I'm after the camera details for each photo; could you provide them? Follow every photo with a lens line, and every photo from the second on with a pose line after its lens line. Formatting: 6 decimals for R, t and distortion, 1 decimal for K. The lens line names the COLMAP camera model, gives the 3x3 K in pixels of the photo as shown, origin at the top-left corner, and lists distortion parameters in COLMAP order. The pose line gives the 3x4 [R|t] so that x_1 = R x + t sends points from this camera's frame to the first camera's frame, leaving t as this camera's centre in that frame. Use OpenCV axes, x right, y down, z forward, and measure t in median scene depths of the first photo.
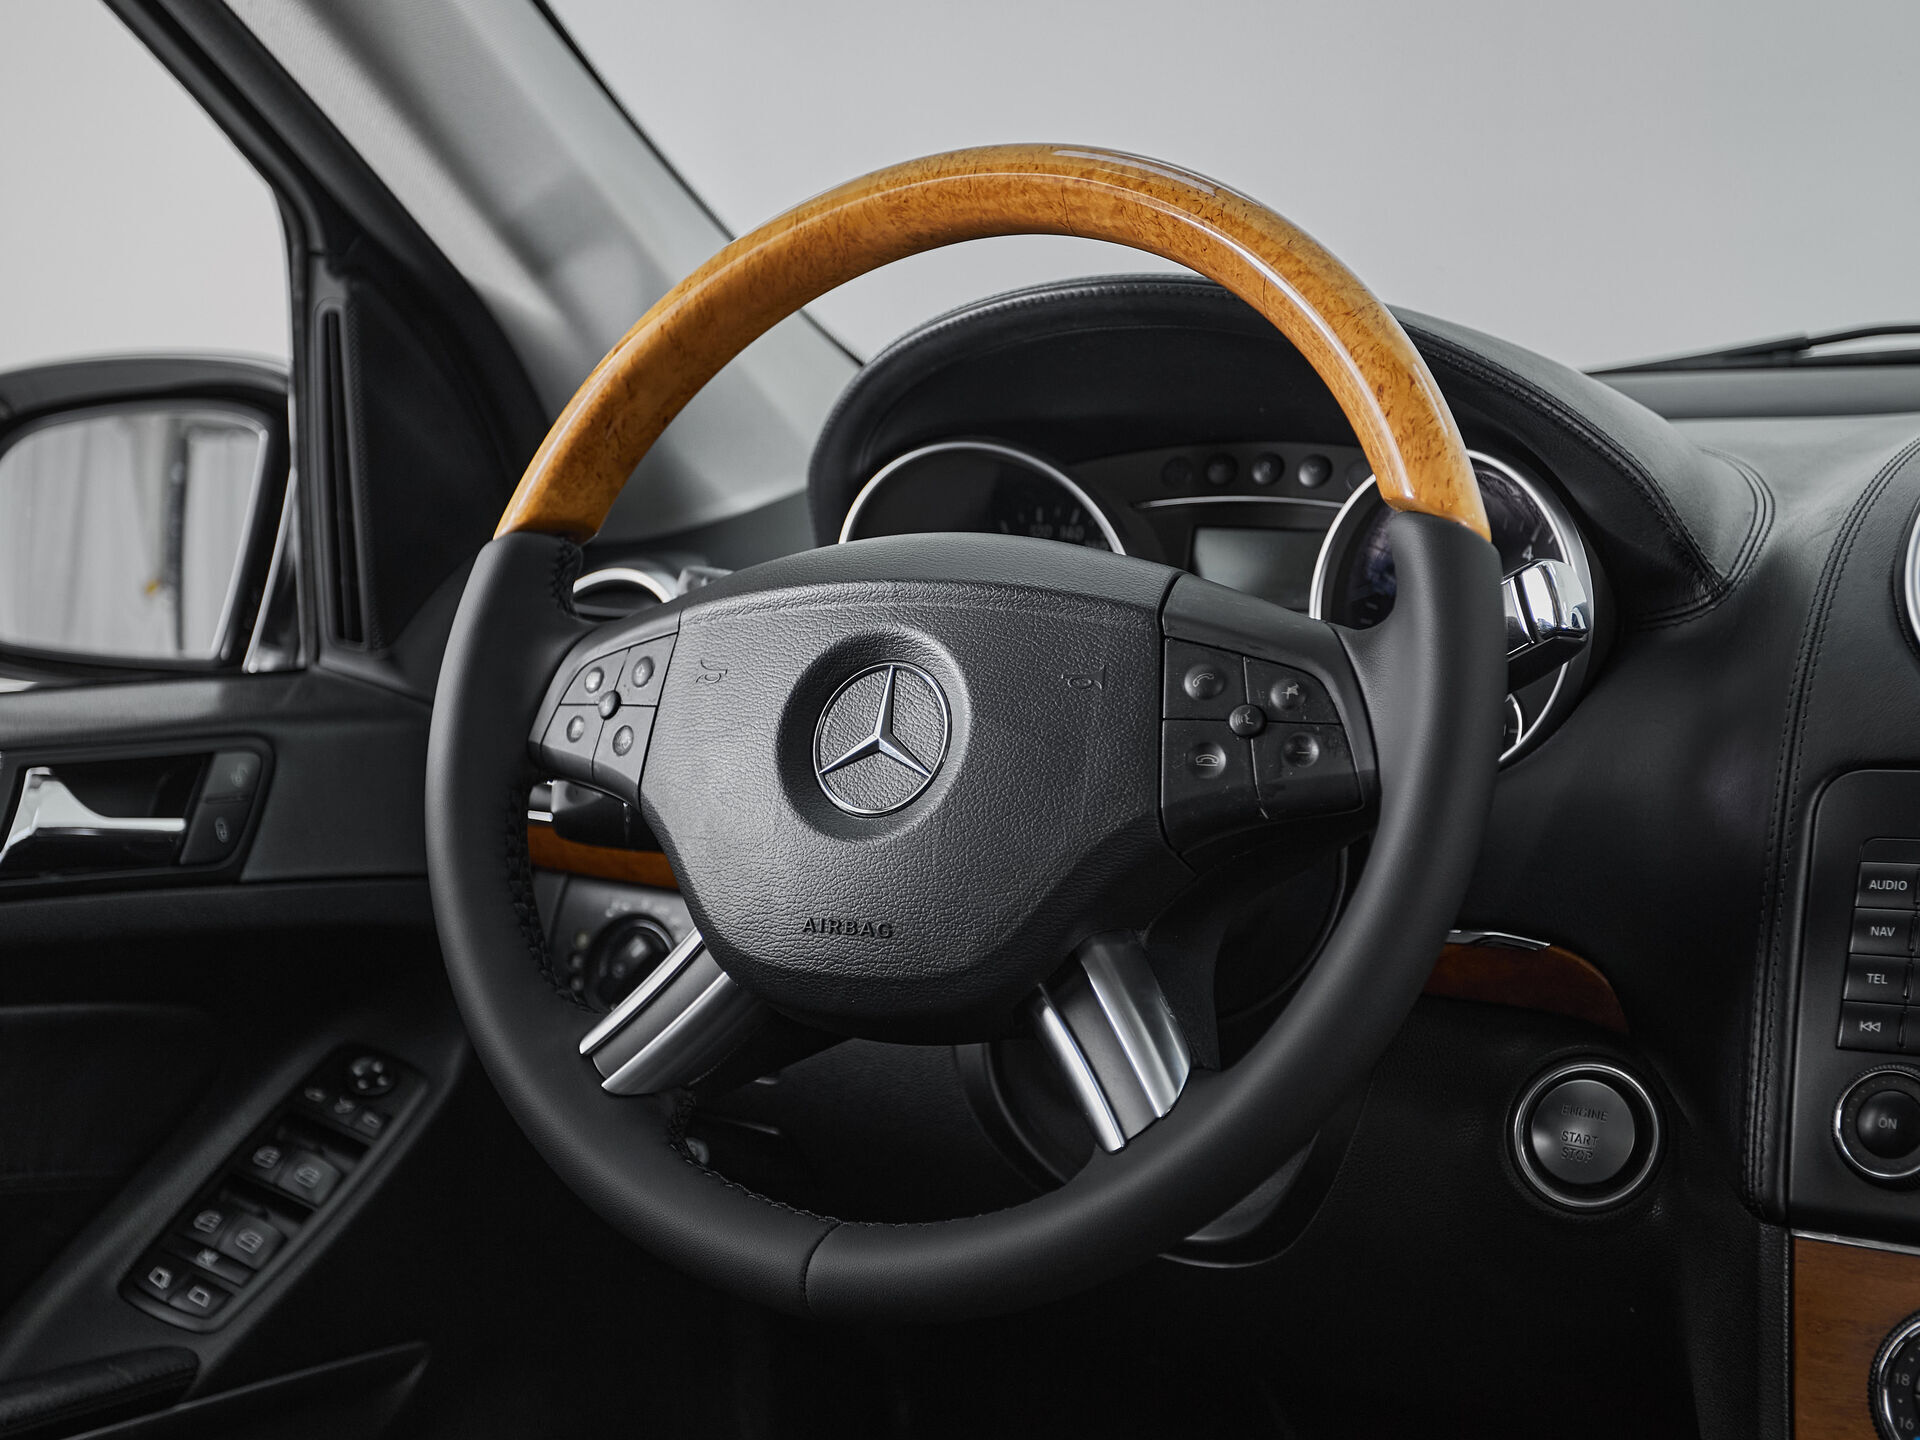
lens RADIAL K [[2736.5, 0, 877.4], [0, 2736.5, 728.4], [0, 0, 1]] dist [0.032603, 0.000000]
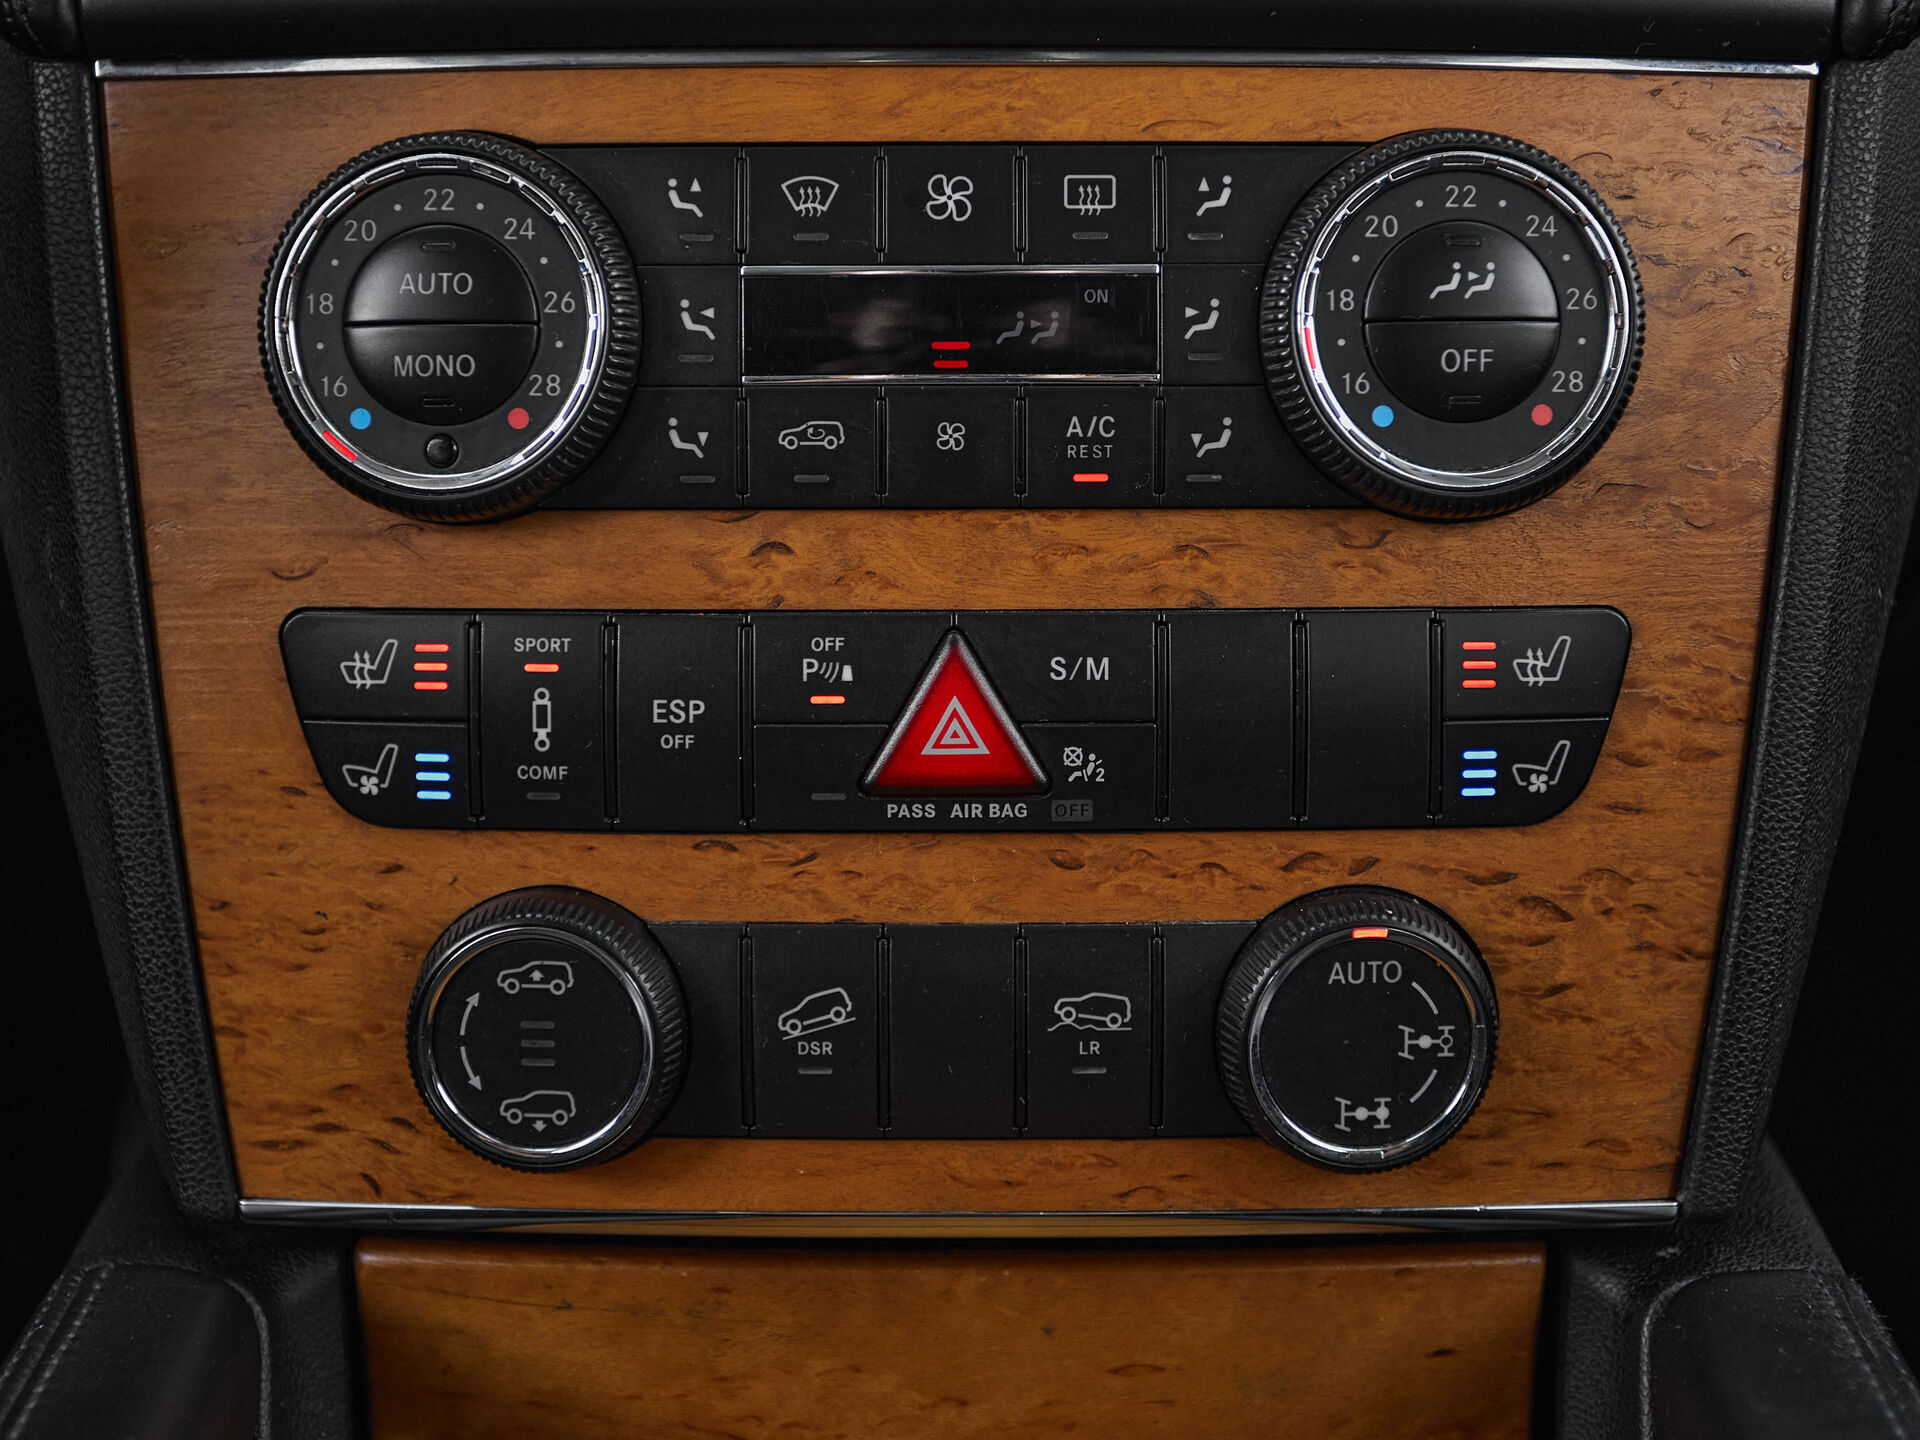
lens RADIAL K [[2736.5, 0, 944.9], [0, 2736.5, 550.4], [0, 0, 1]] dist [0.032603, 0.000000]
pose [[0.848394, -0.132030, 0.512637, 0.176563], [0.051663, 0.984426, 0.168039, 0.173952], [-0.526839, -0.116078, 0.842001, 0.439293]]
